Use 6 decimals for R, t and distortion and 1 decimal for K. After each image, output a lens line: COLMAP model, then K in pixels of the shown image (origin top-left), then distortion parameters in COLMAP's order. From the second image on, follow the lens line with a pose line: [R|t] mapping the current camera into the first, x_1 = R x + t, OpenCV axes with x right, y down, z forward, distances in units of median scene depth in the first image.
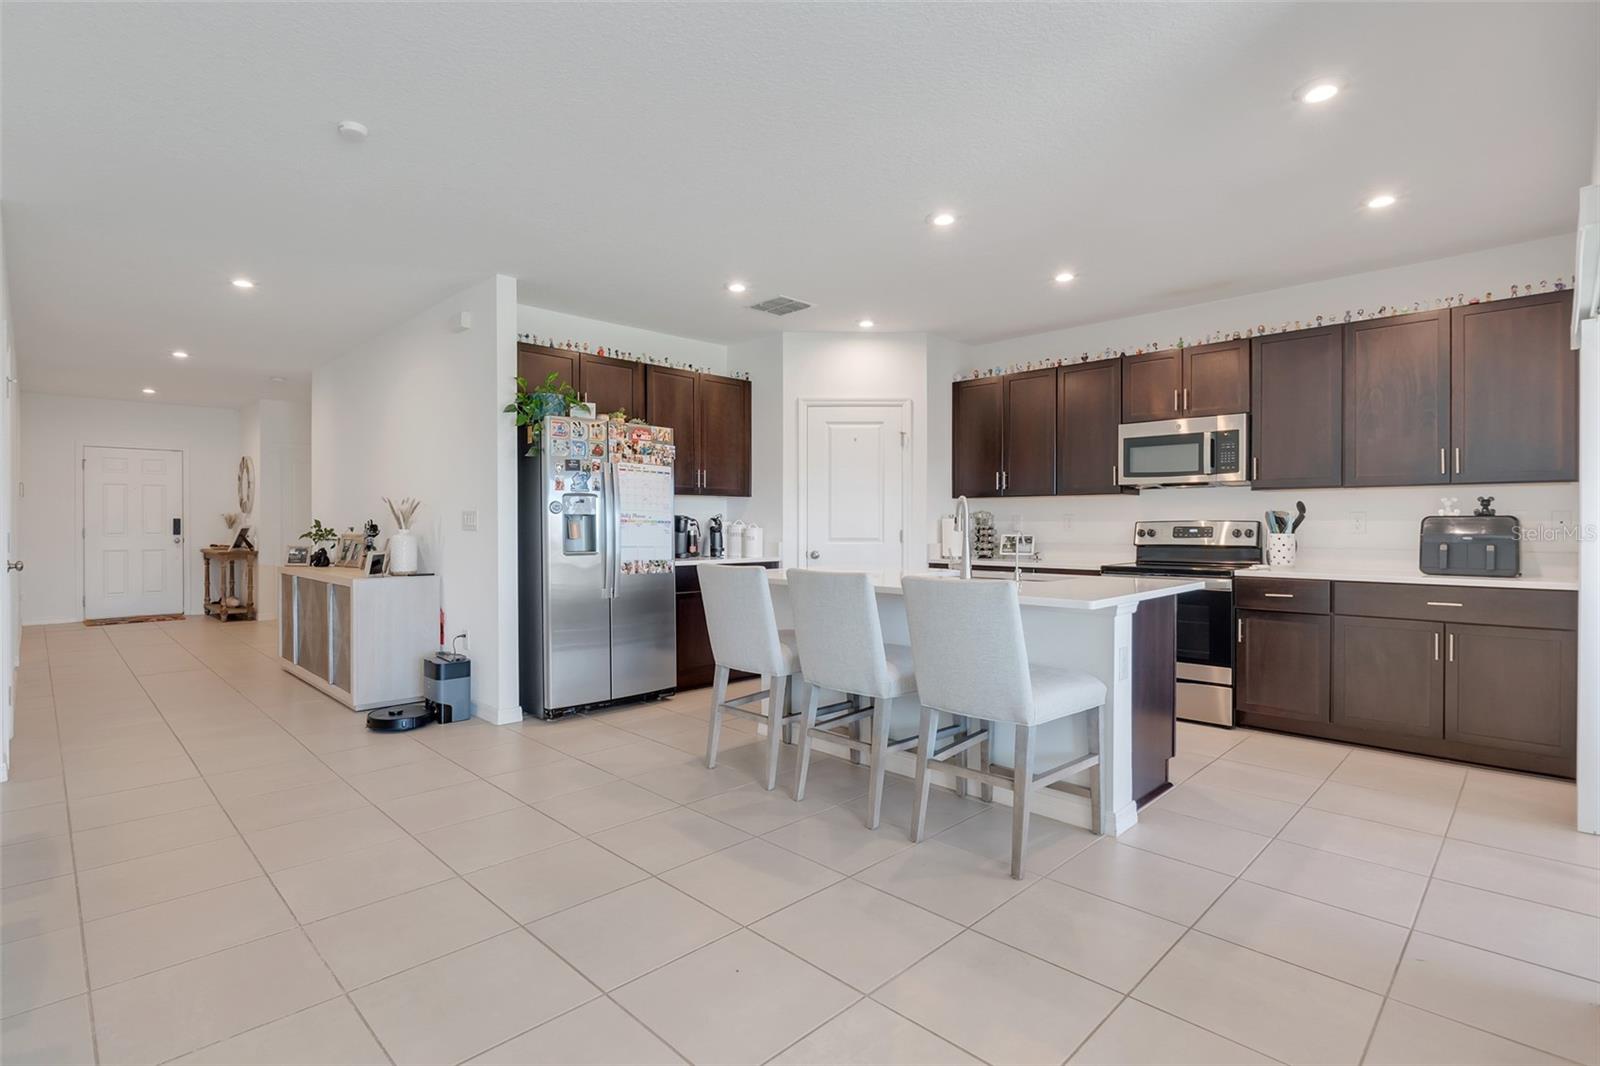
lens RADIAL K [[768.0, 0, 794.3], [0, 768.0, 532.4], [0, 0, 1]] dist [-0.004394, 0.000684]
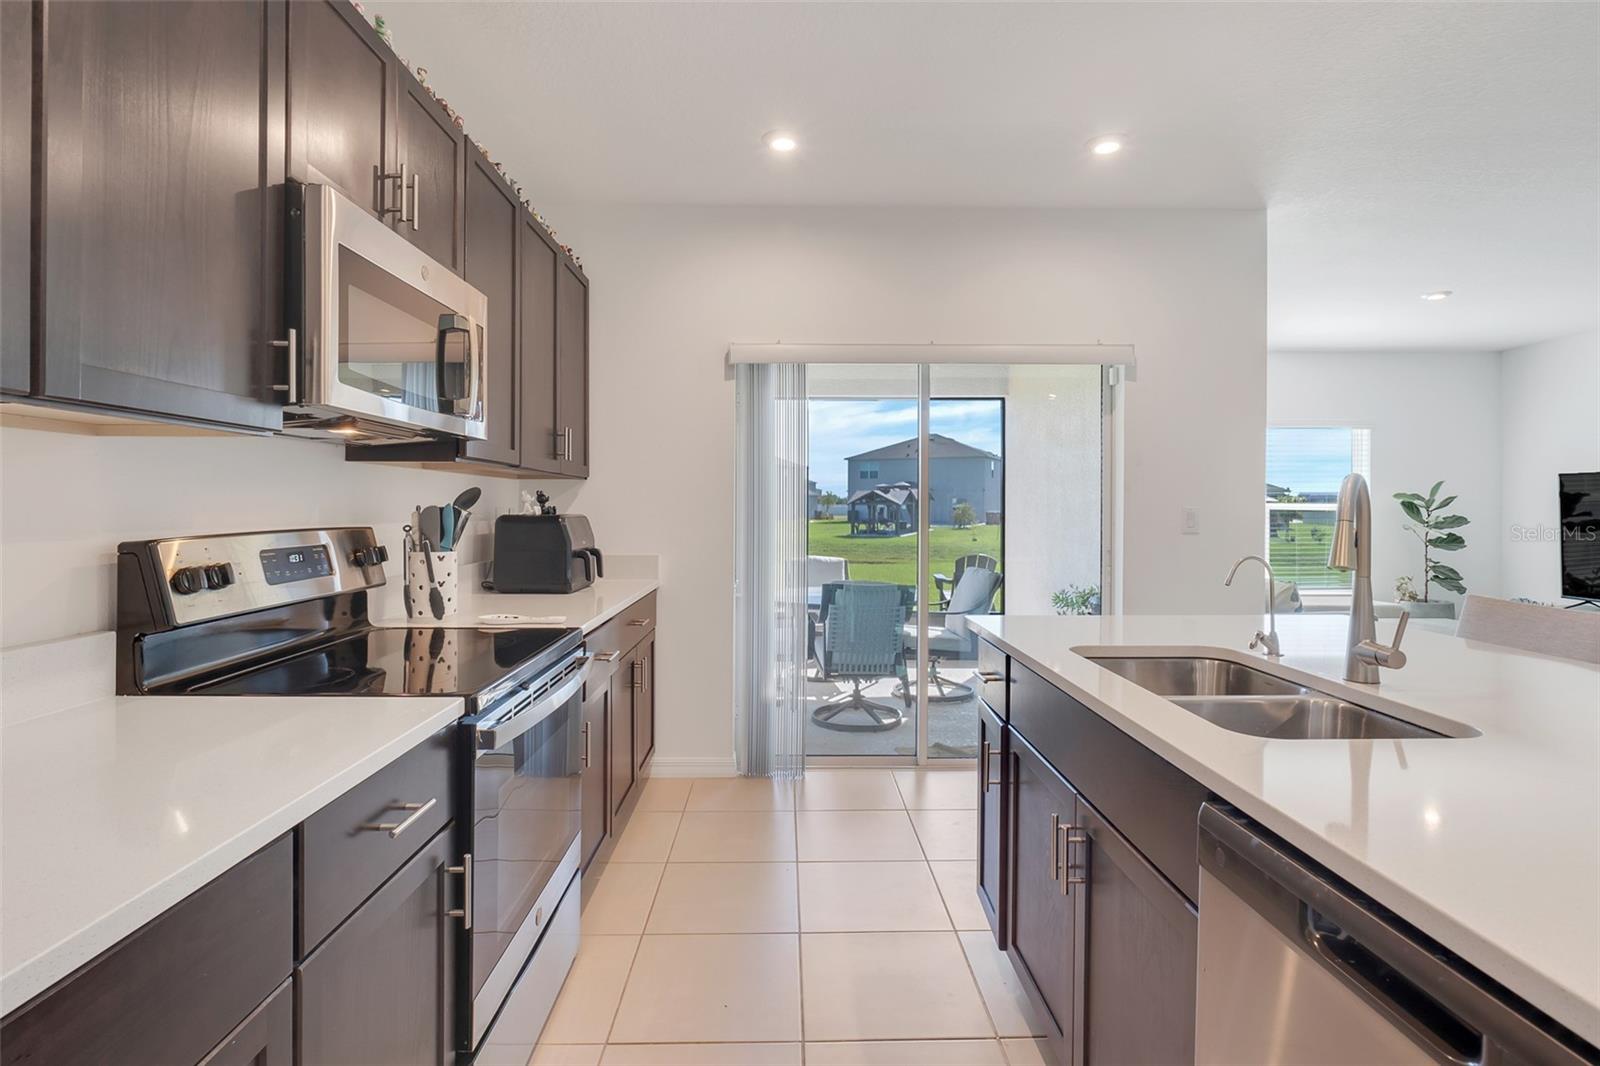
lens RADIAL K [[768.0, 0, 795.7], [0, 768.0, 505.7], [0, 0, 1]] dist [-0.004394, 0.000684]
pose [[-0.723436, 0.001299, 0.690390, 0.122079], [0.005683, 0.999976, 0.004073, -0.026684], [-0.690368, 0.006870, -0.723426, 1.119300]]
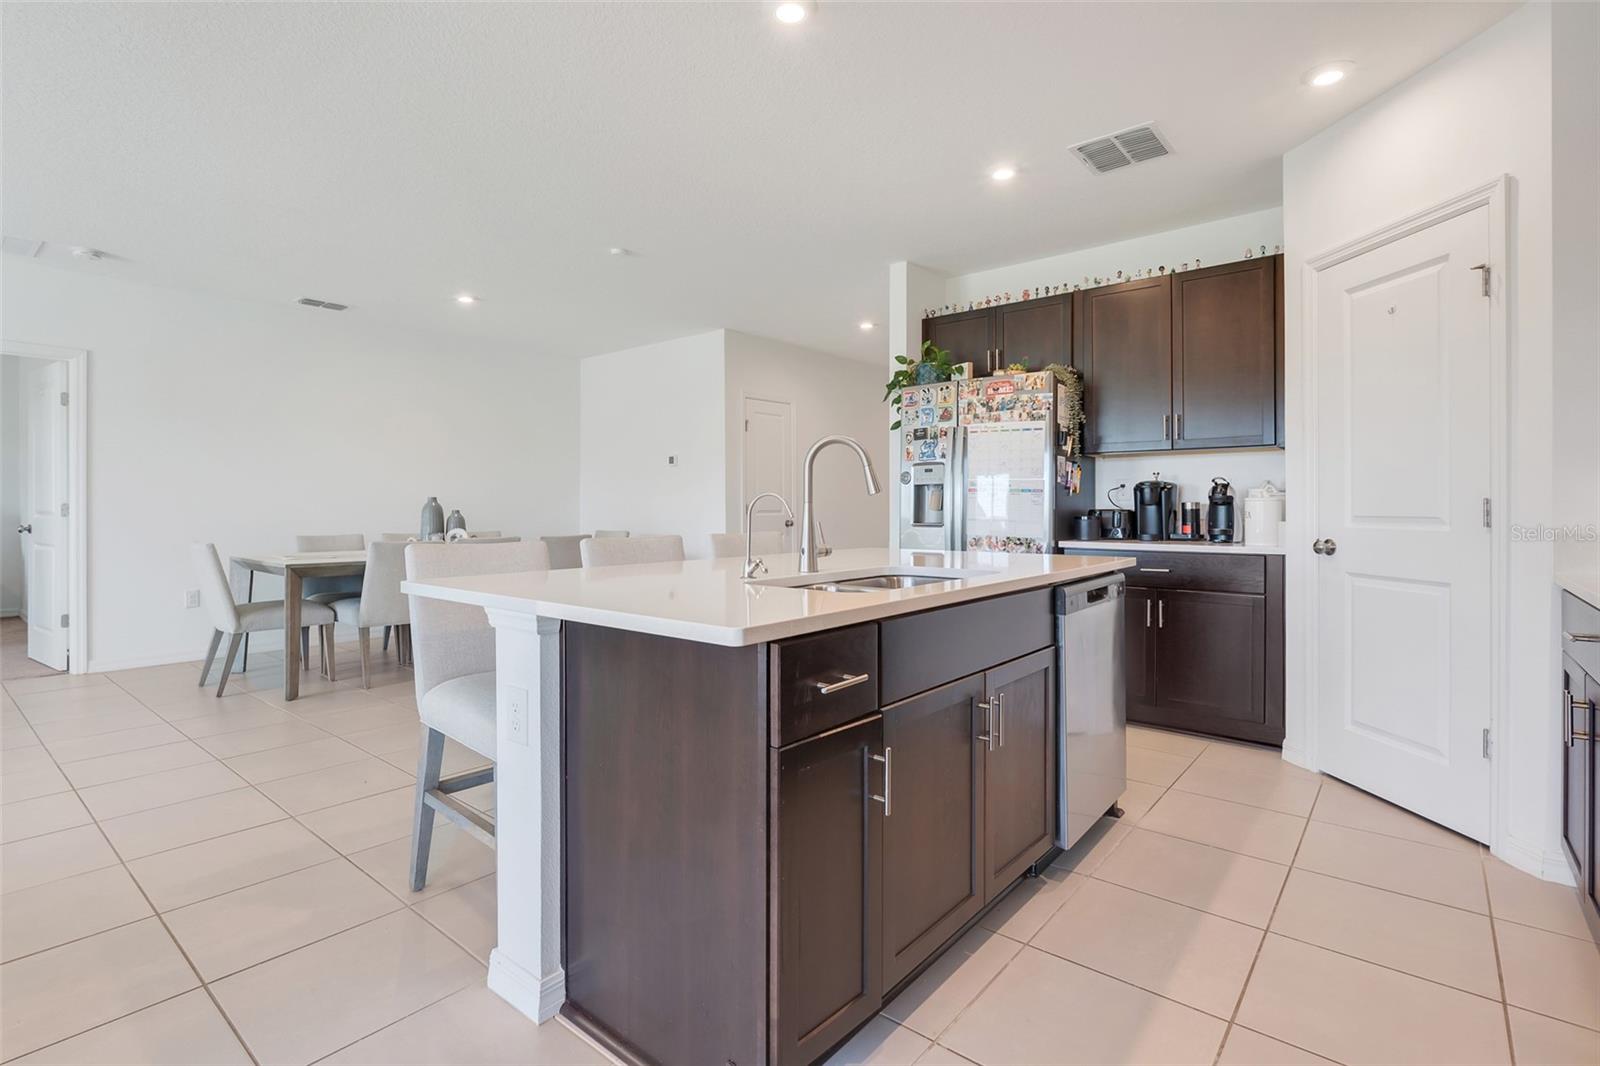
lens RADIAL K [[768.0, 0, 802.1], [0, 768.0, 507.6], [0, 0, 1]] dist [-0.004394, 0.000684]
pose [[0.093886, 0.003611, -0.995576, 0.615941], [-0.007151, 0.999970, 0.002952, 0.003712], [0.995557, 0.006843, 0.093909, 0.700125]]
